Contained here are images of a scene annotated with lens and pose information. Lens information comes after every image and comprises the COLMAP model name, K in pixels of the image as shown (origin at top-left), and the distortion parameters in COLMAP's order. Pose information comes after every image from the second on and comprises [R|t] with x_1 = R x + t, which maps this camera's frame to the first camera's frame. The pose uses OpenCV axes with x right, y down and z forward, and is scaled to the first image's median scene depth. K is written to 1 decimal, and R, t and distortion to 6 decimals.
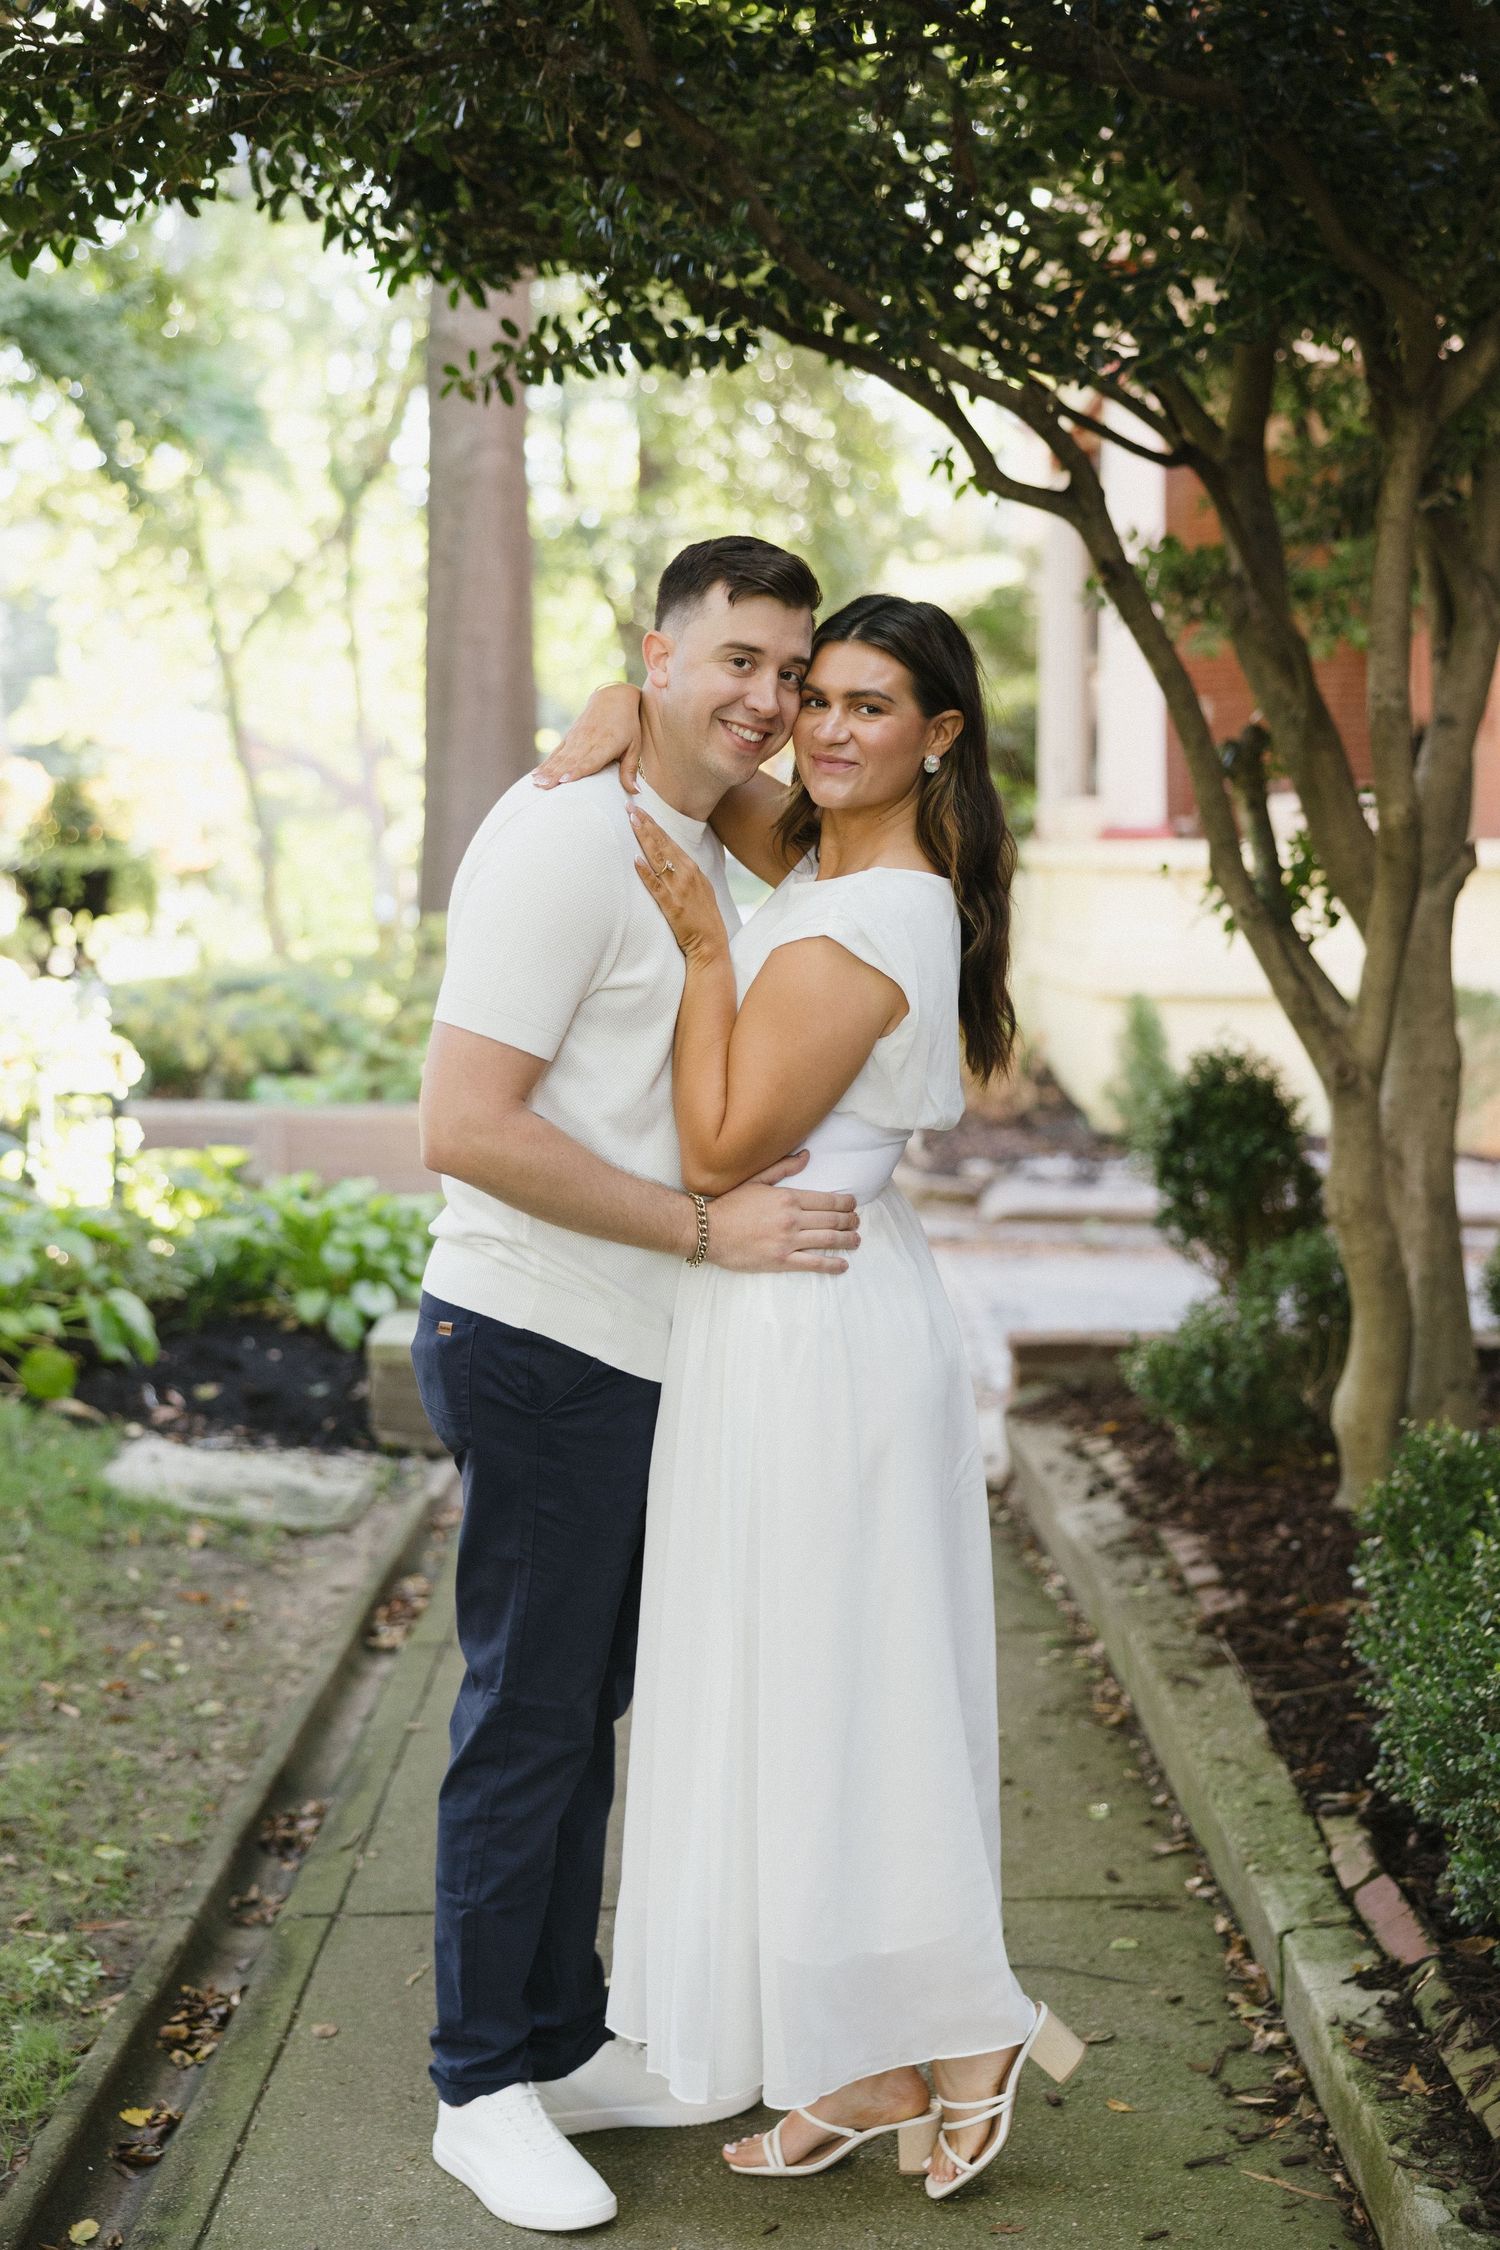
lens RADIAL K [[3010.9, 0, 698.2], [0, 3010.9, 1166.3], [0, 0, 1]] dist [0.017913, 0.000000]
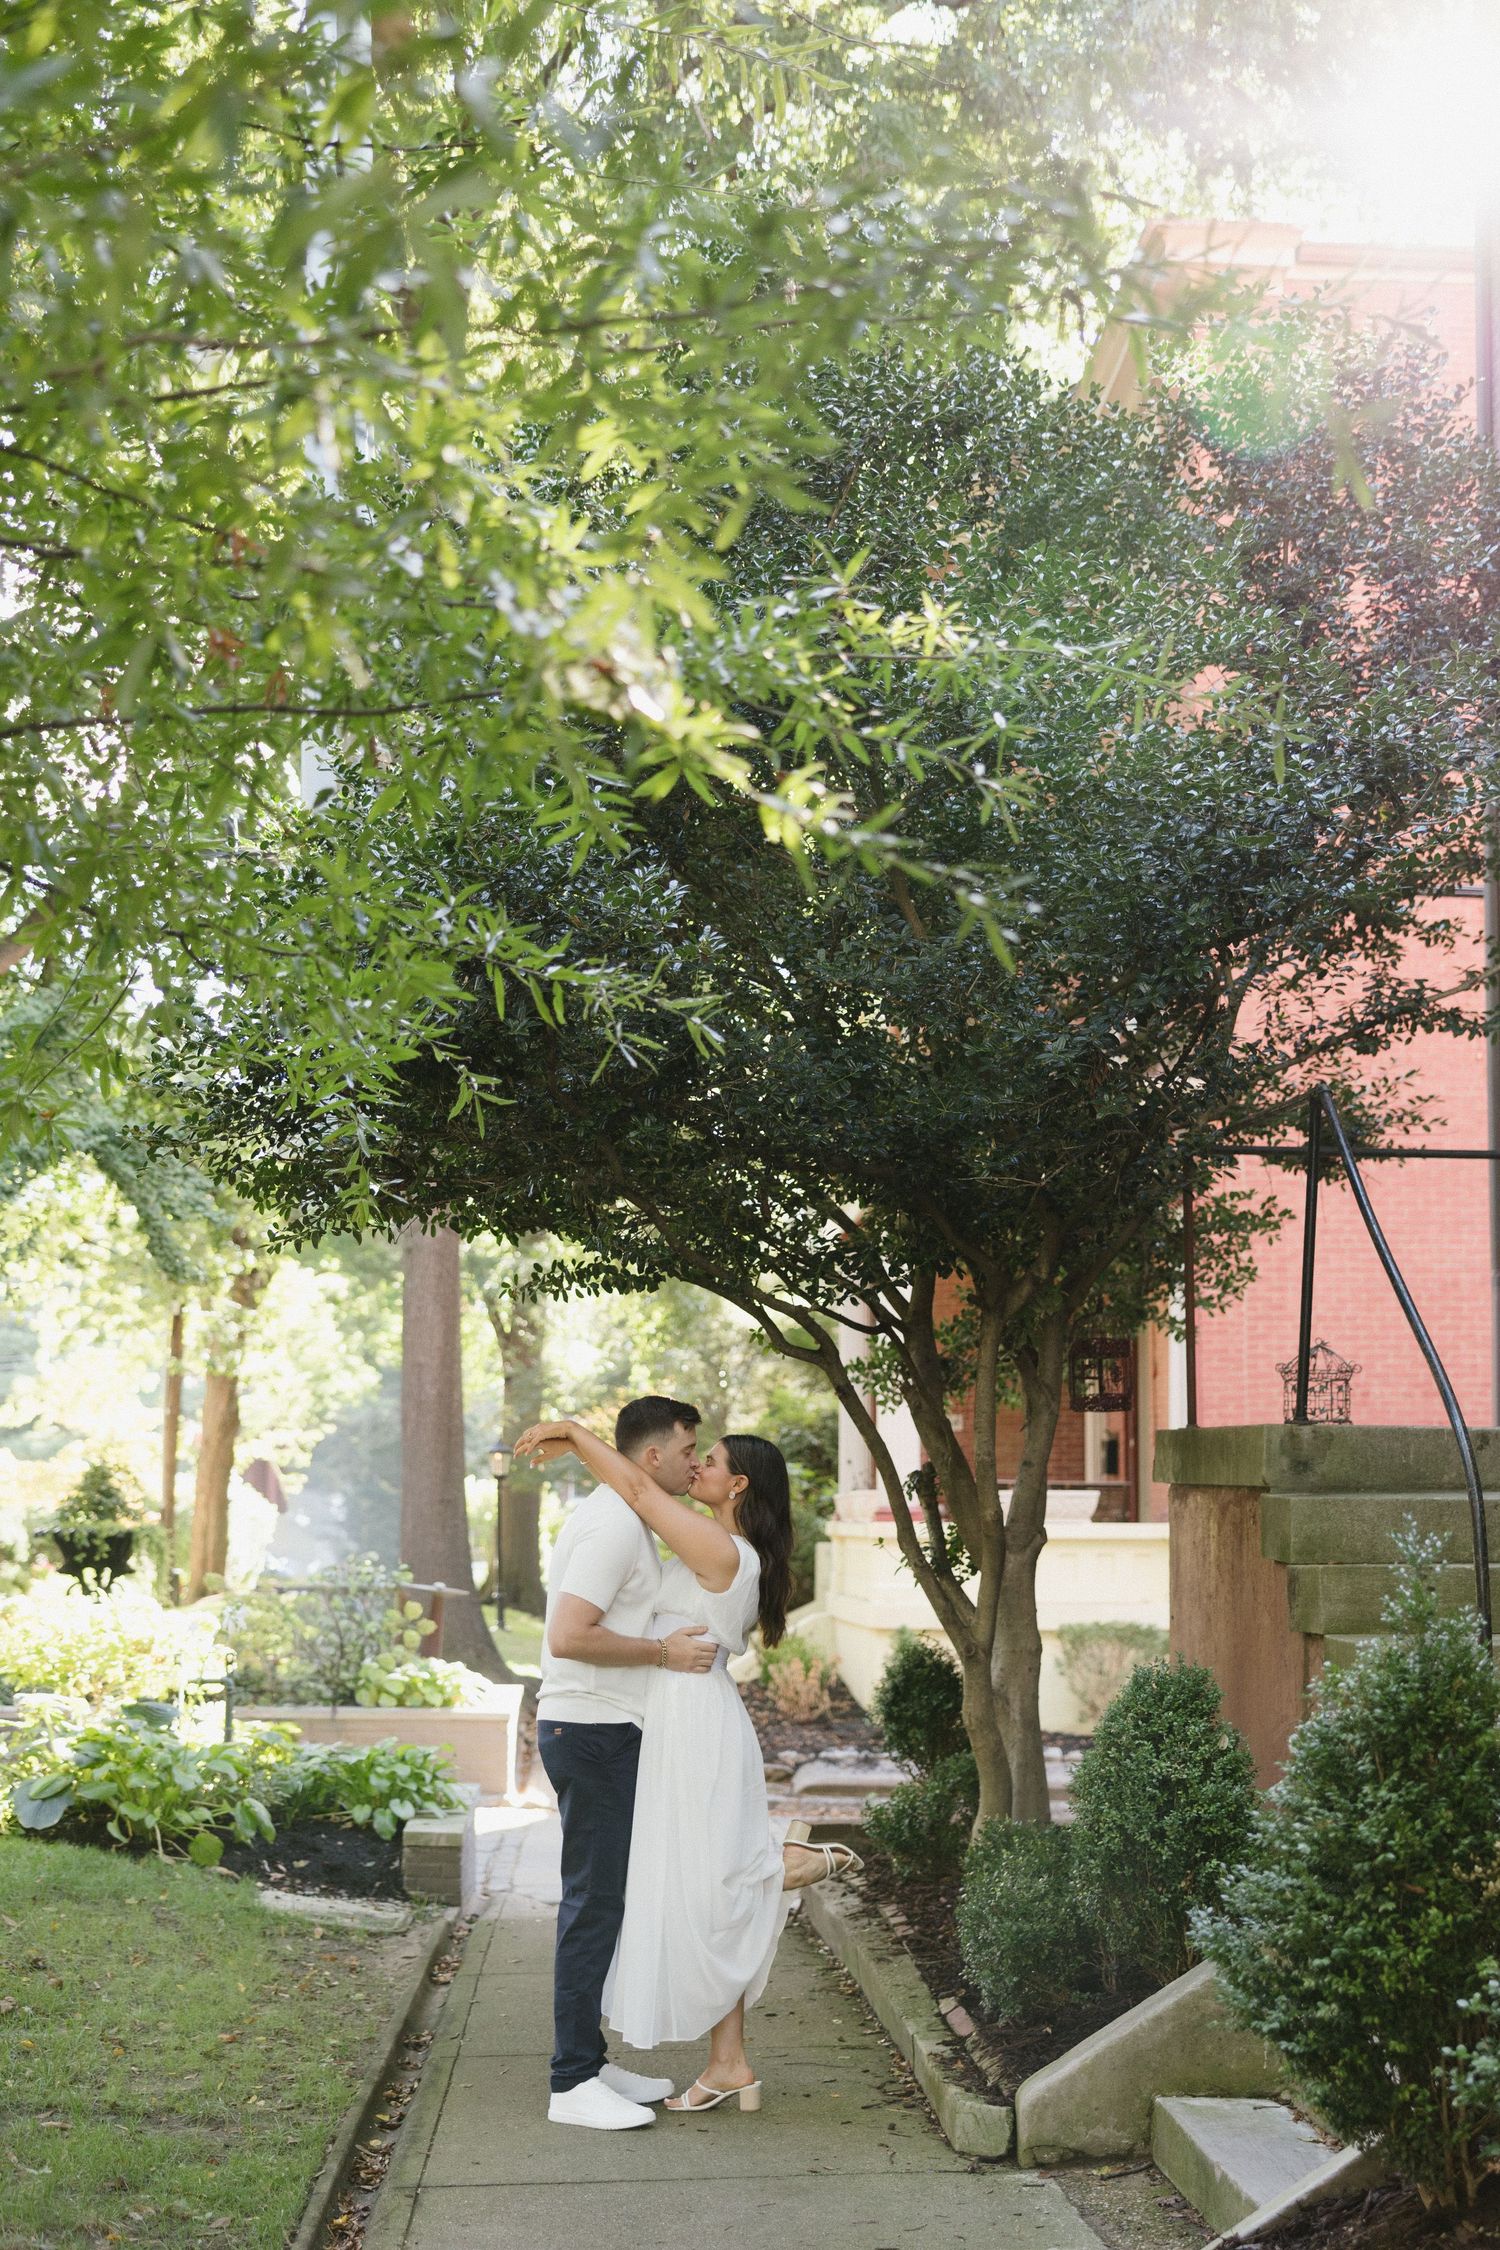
lens RADIAL K [[2618.0, 0, 774.7], [0, 2618.0, 1533.5], [0, 0, 1]] dist [0.006720, 0.000000]
pose [[0.996531, 0.005595, 0.083036, -0.050710], [0.002657, 0.995090, -0.098941, 0.067066], [-0.083182, 0.098819, 0.991623, -0.715320]]
